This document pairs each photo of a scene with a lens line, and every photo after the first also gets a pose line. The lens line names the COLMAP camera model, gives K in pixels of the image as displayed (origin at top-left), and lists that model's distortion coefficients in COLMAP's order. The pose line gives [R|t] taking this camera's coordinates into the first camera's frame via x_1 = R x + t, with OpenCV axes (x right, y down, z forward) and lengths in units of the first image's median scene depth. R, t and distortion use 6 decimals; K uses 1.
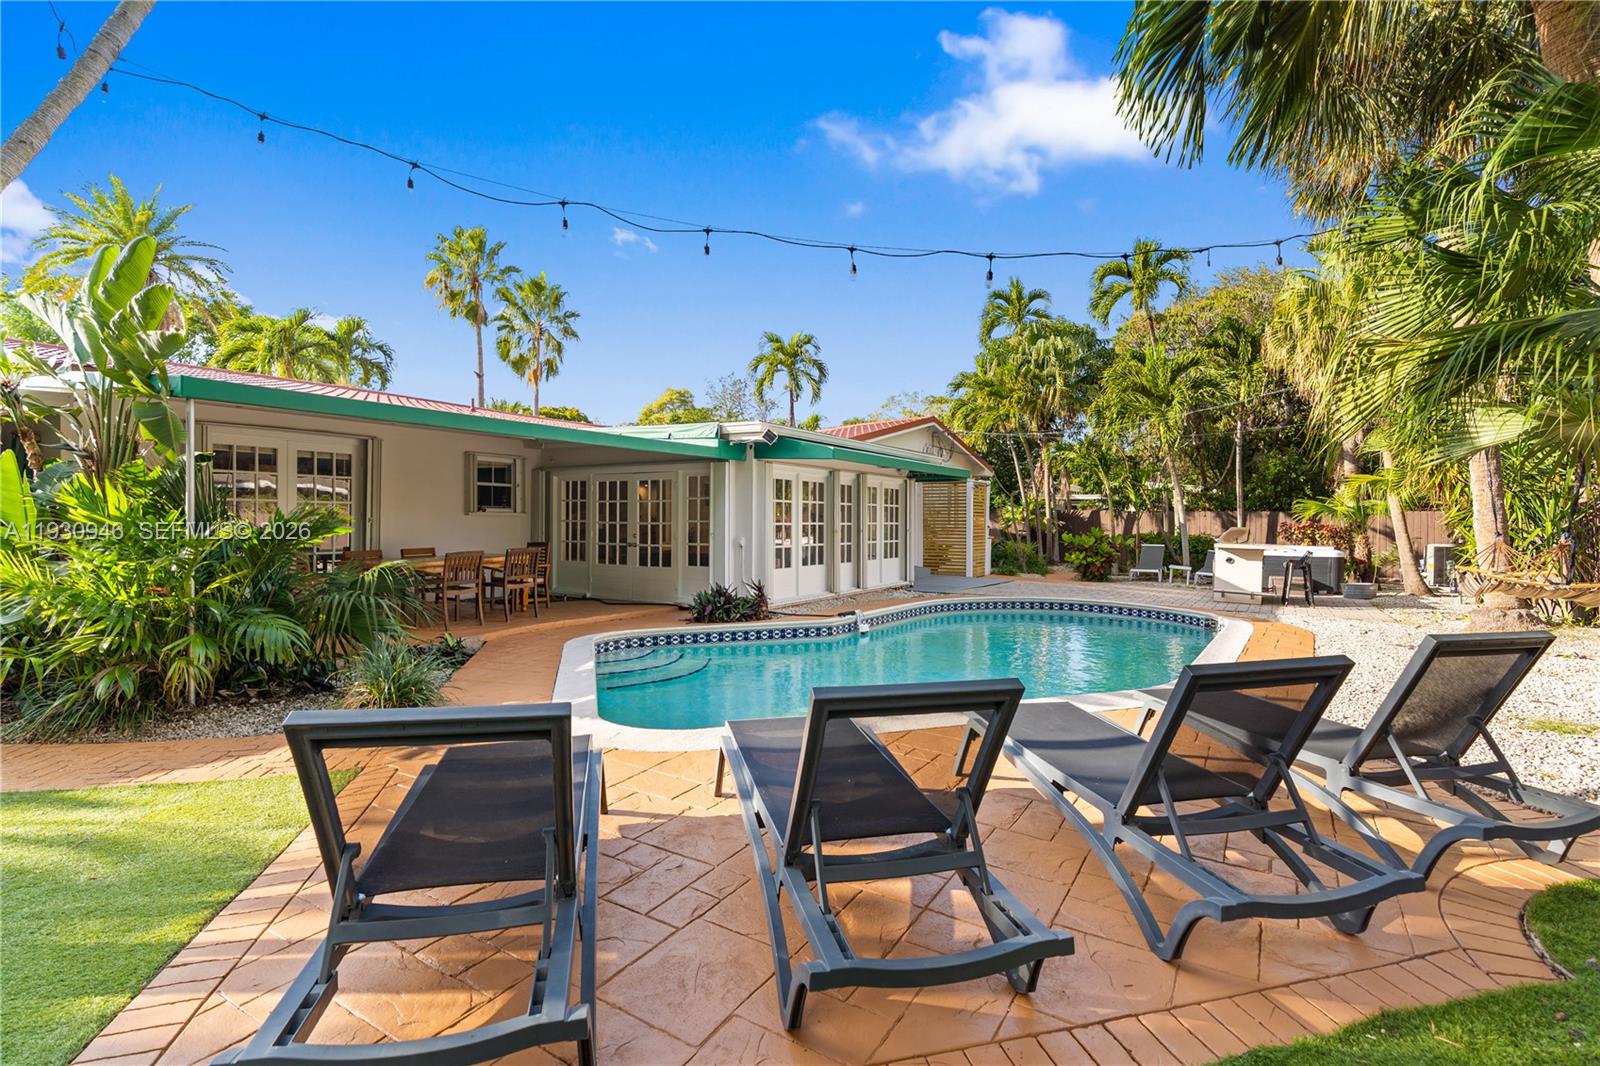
lens RADIAL K [[728.5, 0, 801.9], [0, 728.5, 533.0], [0, 0, 1]] dist [-0.009171, 0.002971]
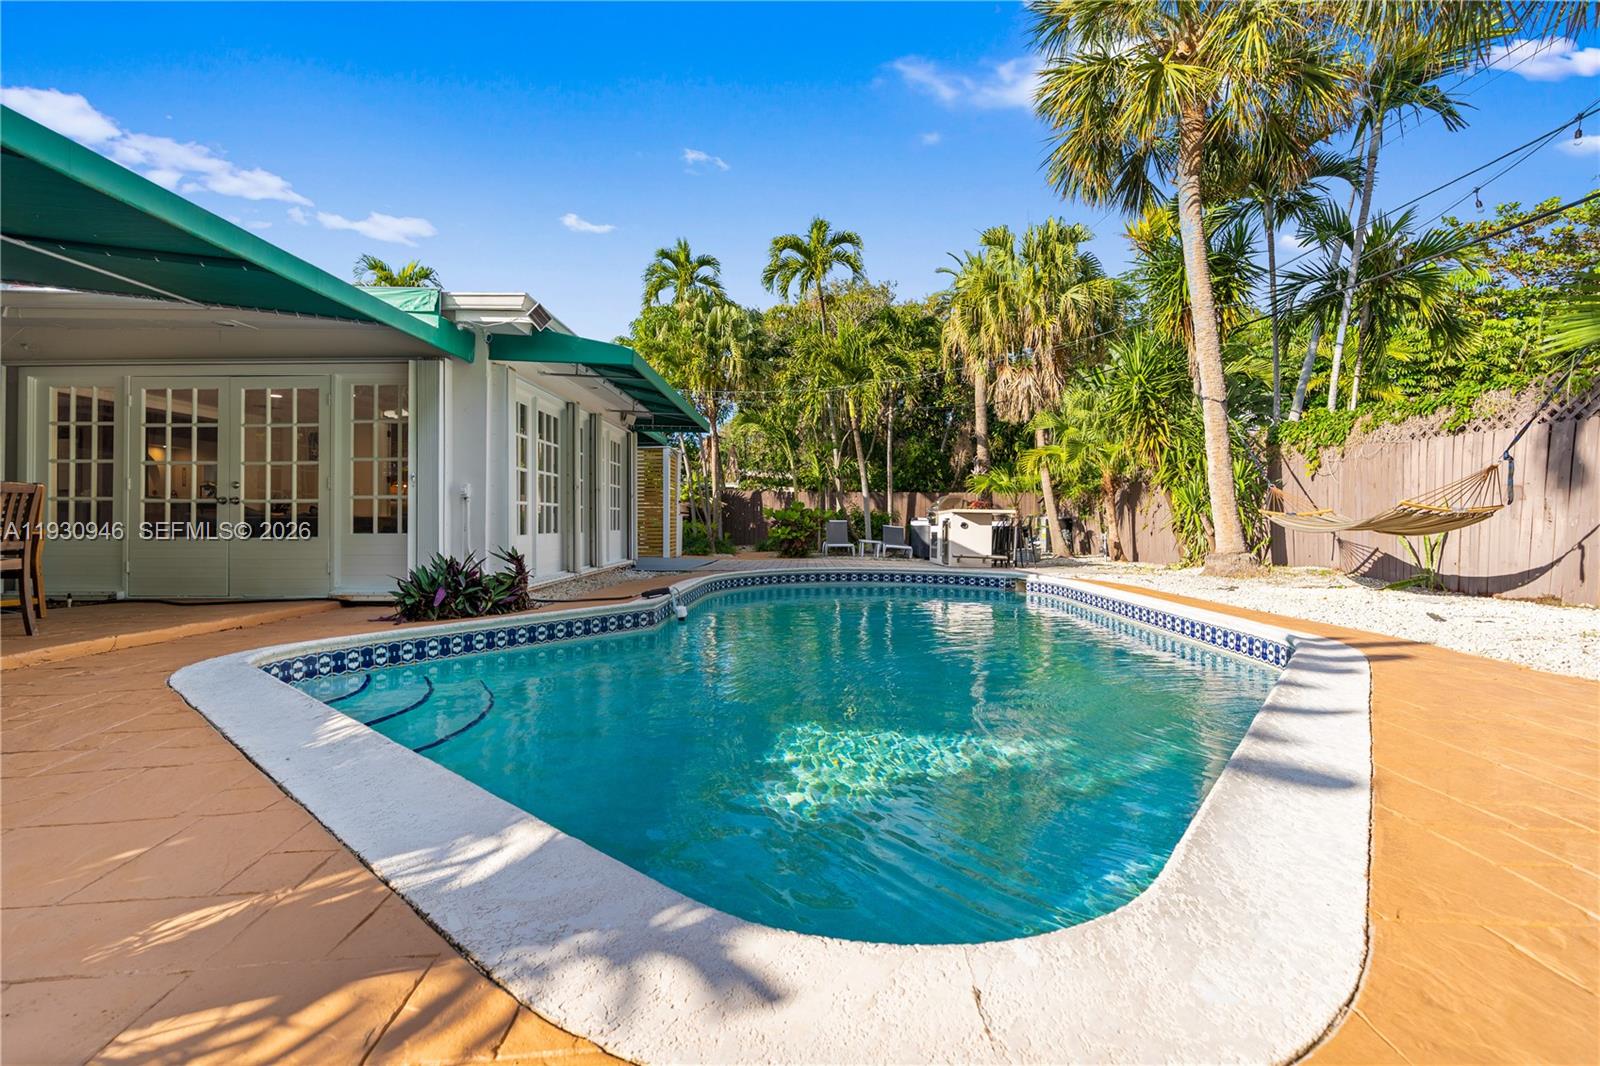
lens RADIAL K [[728.5, 0, 791.0], [0, 728.5, 518.9], [0, 0, 1]] dist [-0.009171, 0.002971]
pose [[0.856161, -0.003107, 0.516700, -0.138271], [0.011013, 0.999864, -0.012237, 0.039245], [-0.516592, 0.016167, 0.856079, 0.266024]]
